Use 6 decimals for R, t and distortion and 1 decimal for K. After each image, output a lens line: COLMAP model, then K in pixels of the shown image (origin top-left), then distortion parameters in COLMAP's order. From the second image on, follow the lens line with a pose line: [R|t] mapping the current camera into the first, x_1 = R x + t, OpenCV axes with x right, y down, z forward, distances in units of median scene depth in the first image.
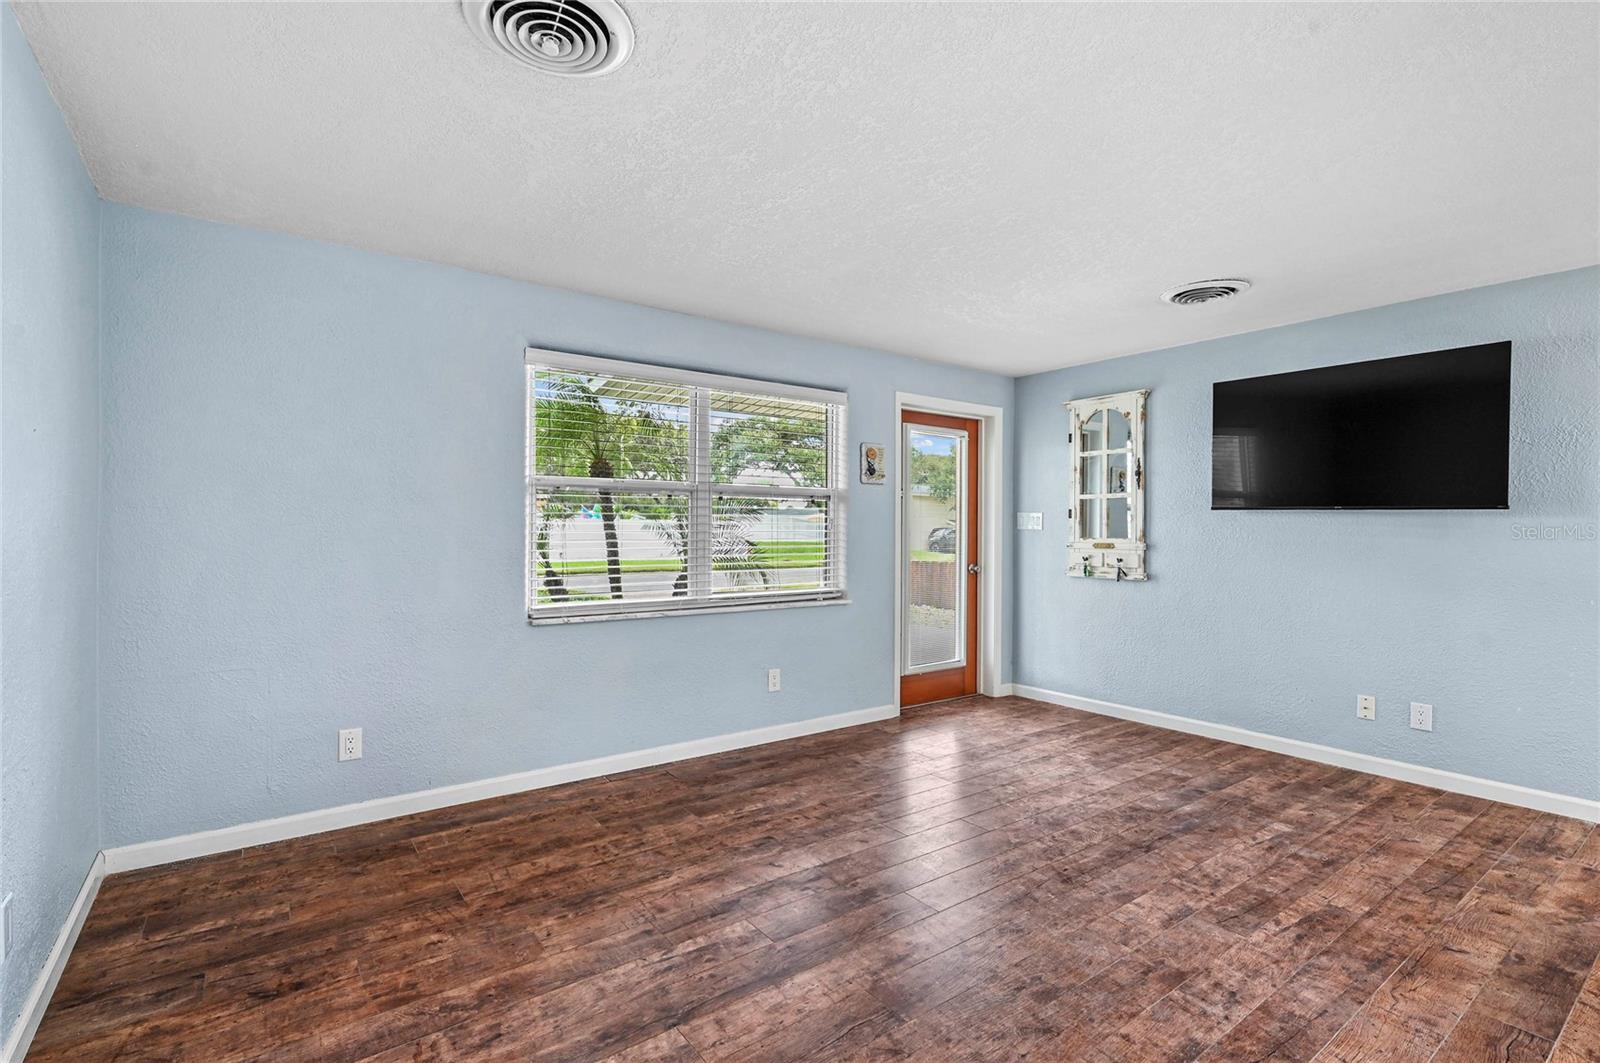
lens RADIAL K [[740.1, 0, 810.0], [0, 740.1, 533.0], [0, 0, 1]] dist [-0.000258, 0.000369]
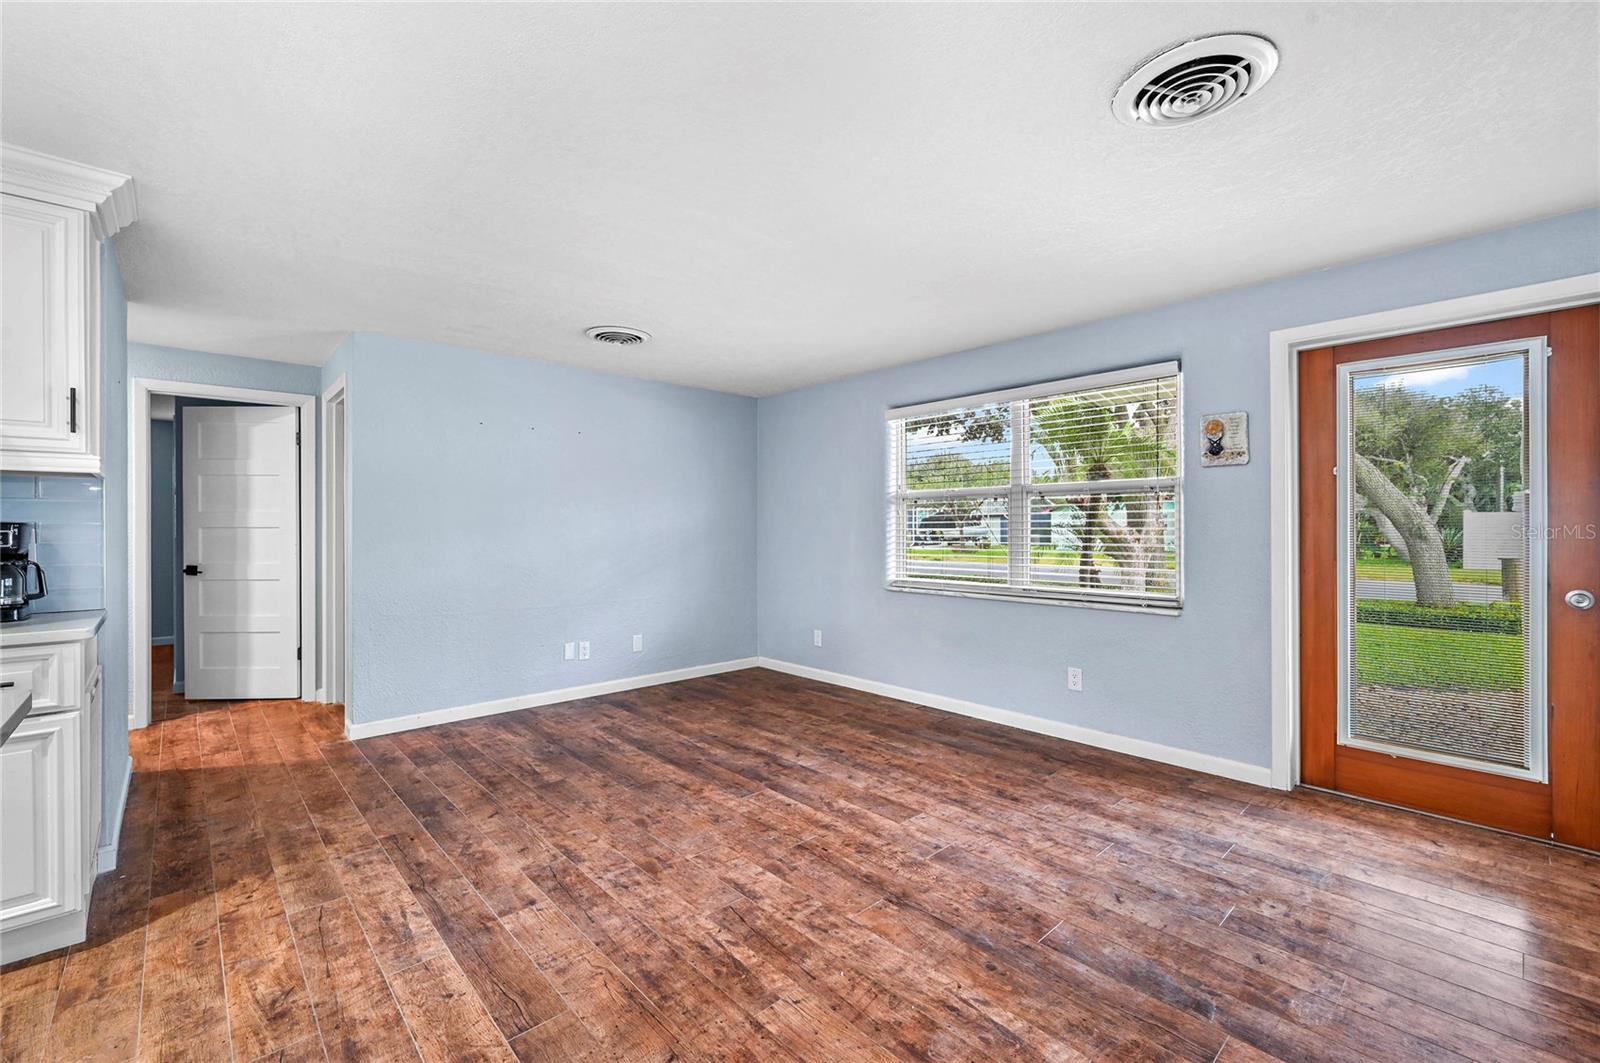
lens RADIAL K [[678.6, 0, 796.7], [0, 678.6, 525.5], [0, 0, 1]] dist [-0.002890, -0.000211]
pose [[0.096216, -0.008370, -0.995325, 1.053022], [-0.000984, 0.999963, -0.008504, 0.002592], [0.995360, 0.001797, 0.096204, 0.700198]]
